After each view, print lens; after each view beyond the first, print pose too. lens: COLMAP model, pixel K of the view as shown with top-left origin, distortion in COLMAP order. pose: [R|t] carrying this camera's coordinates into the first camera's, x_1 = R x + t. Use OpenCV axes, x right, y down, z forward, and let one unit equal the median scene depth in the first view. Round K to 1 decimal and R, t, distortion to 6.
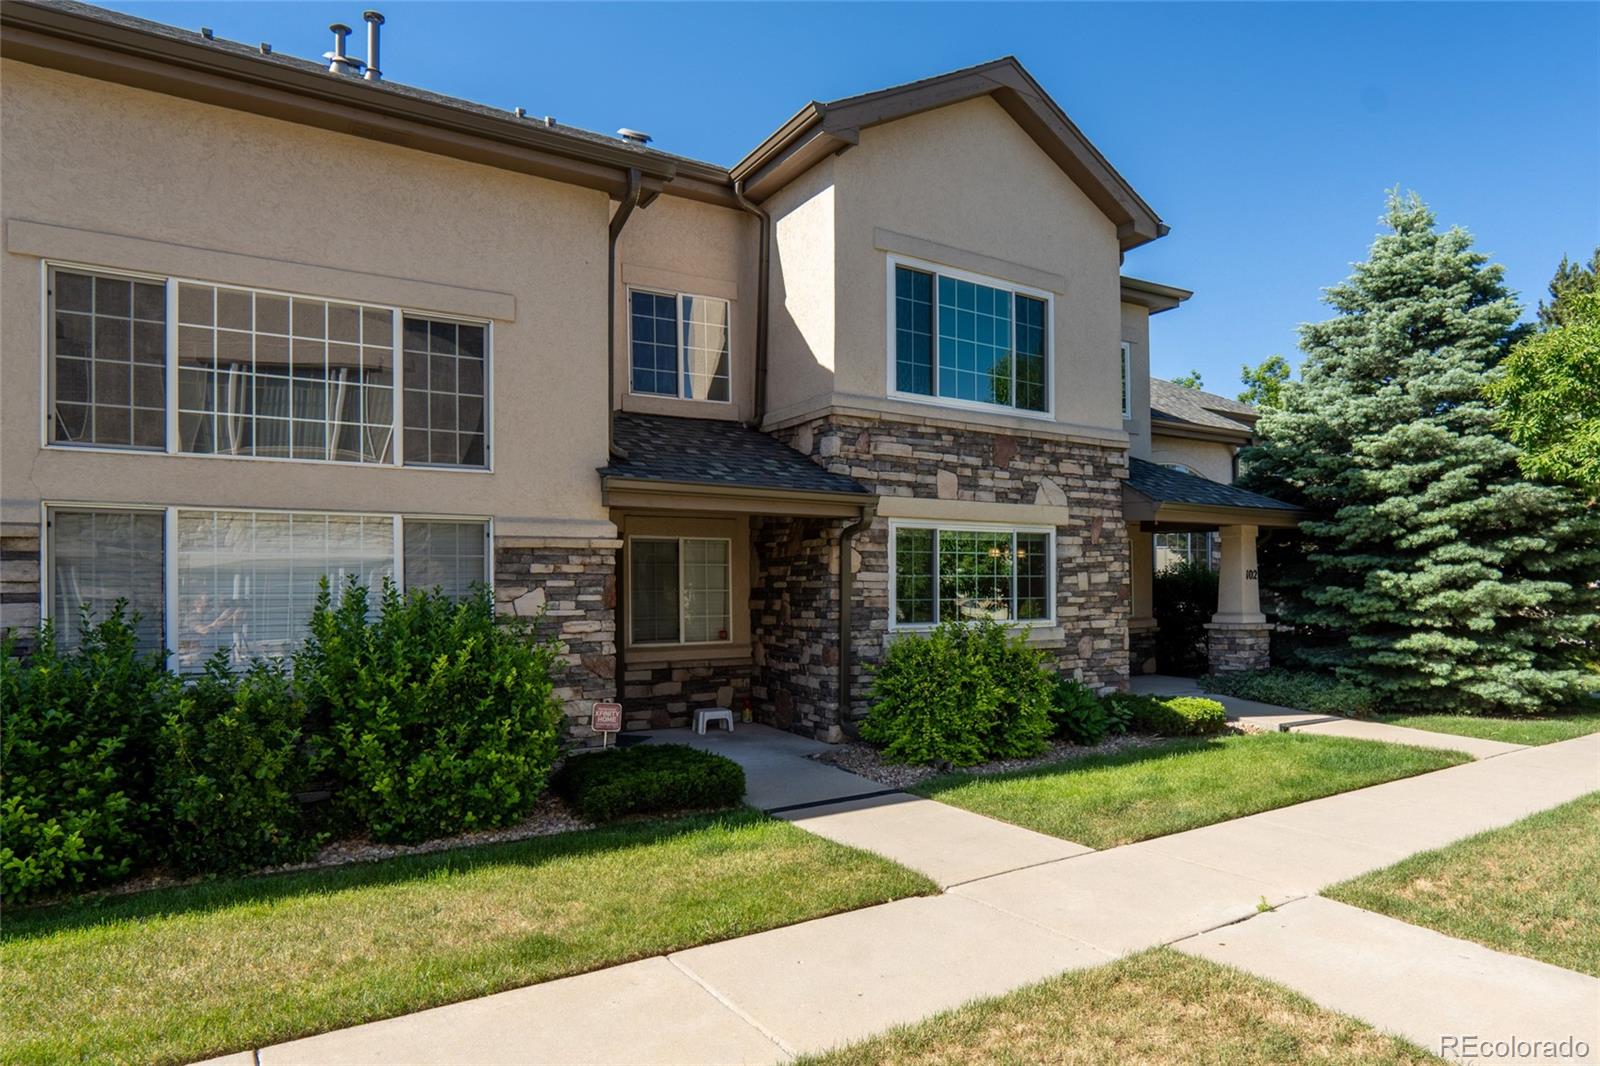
lens RADIAL K [[946.2, 0, 863.5], [0, 946.2, 592.1], [0, 0, 1]] dist [-0.022150, 0.001260]
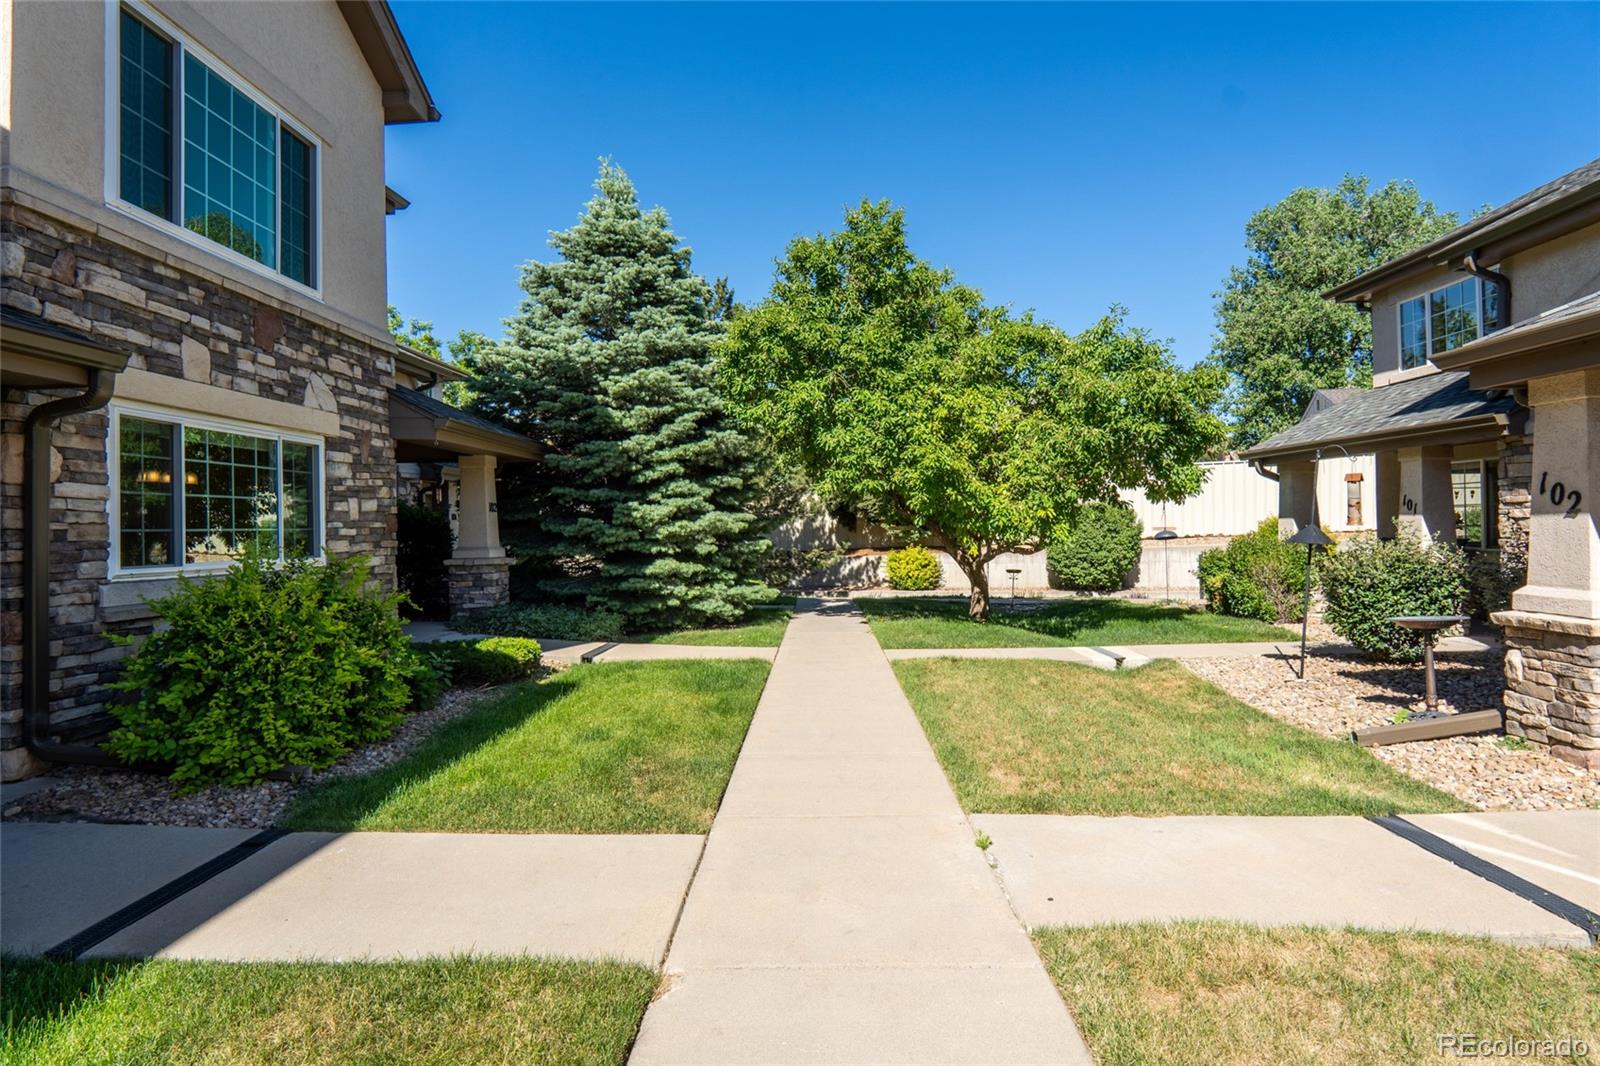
lens RADIAL K [[866.3, 0, 794.8], [0, 866.3, 523.5], [0, 0, 1]] dist [-0.028138, 0.004304]
pose [[0.592914, -0.001264, 0.805265, -0.138515], [0.018241, 0.999763, -0.011862, 0.016902], [-0.805059, 0.021722, 0.592796, 0.271136]]
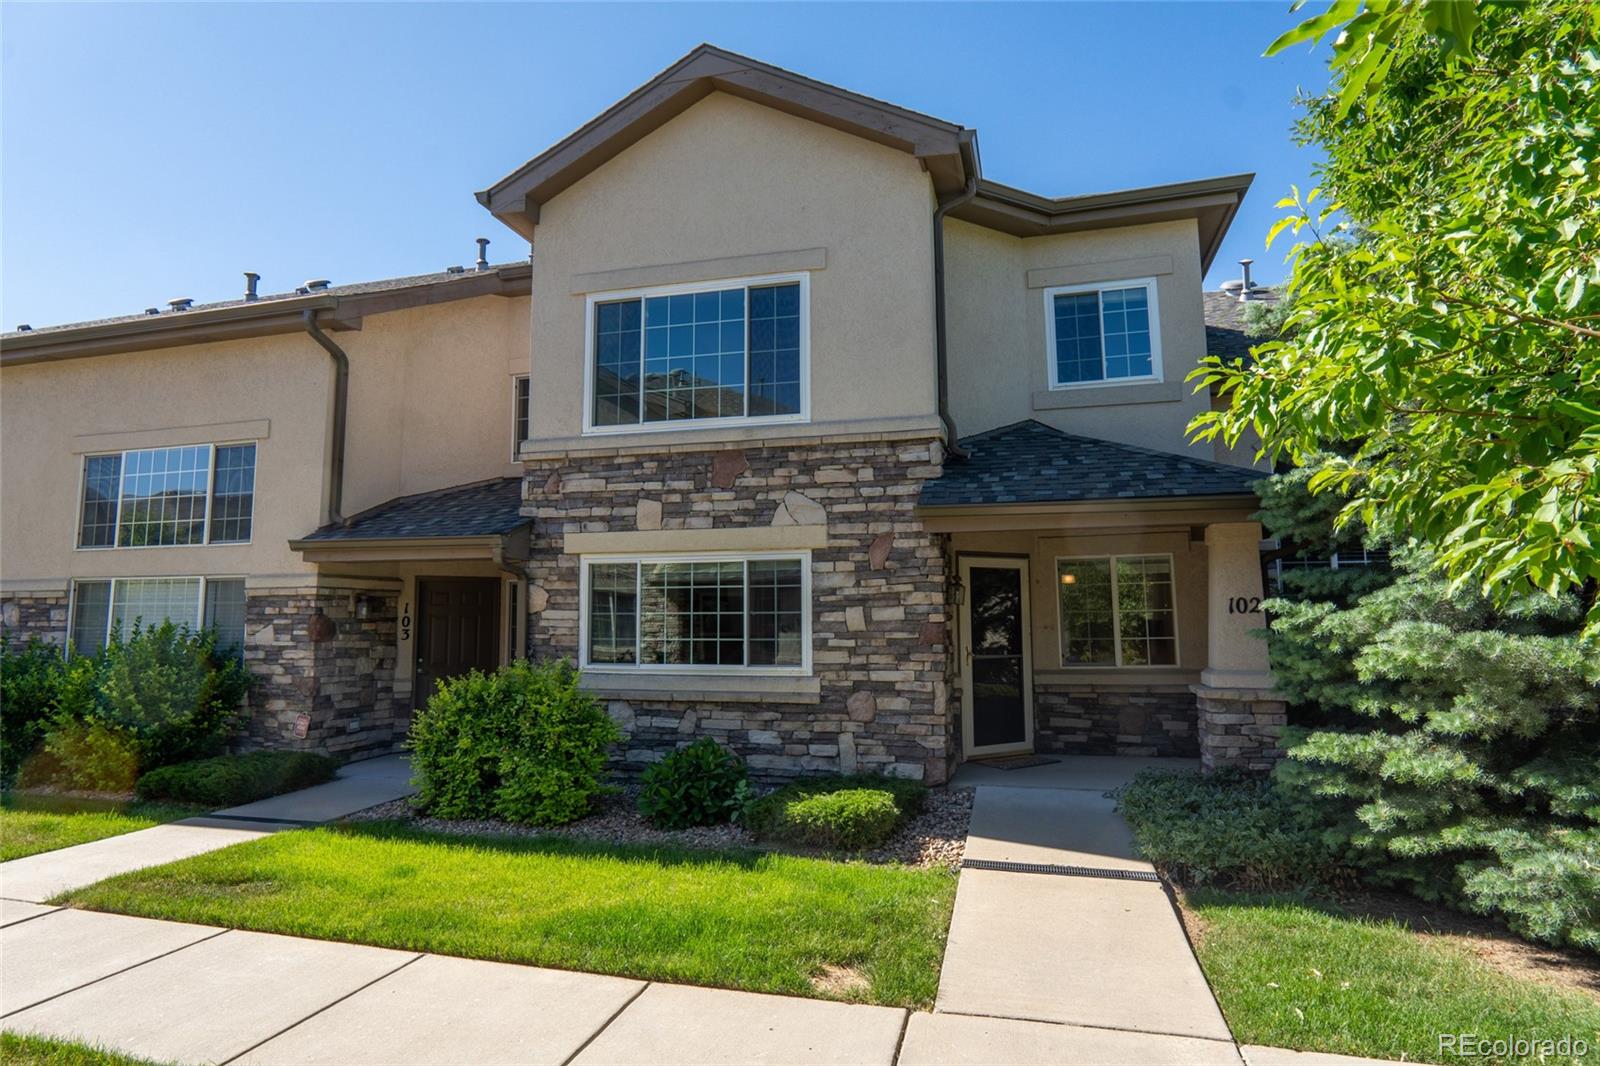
lens RADIAL K [[866.3, 0, 803.0], [0, 866.3, 525.5], [0, 0, 1]] dist [-0.028138, 0.004304]
pose [[0.661672, -0.076766, -0.745853, 0.756411], [-0.002471, 0.994516, -0.104552, -0.013518], [0.749789, 0.071022, 0.657854, 0.512405]]
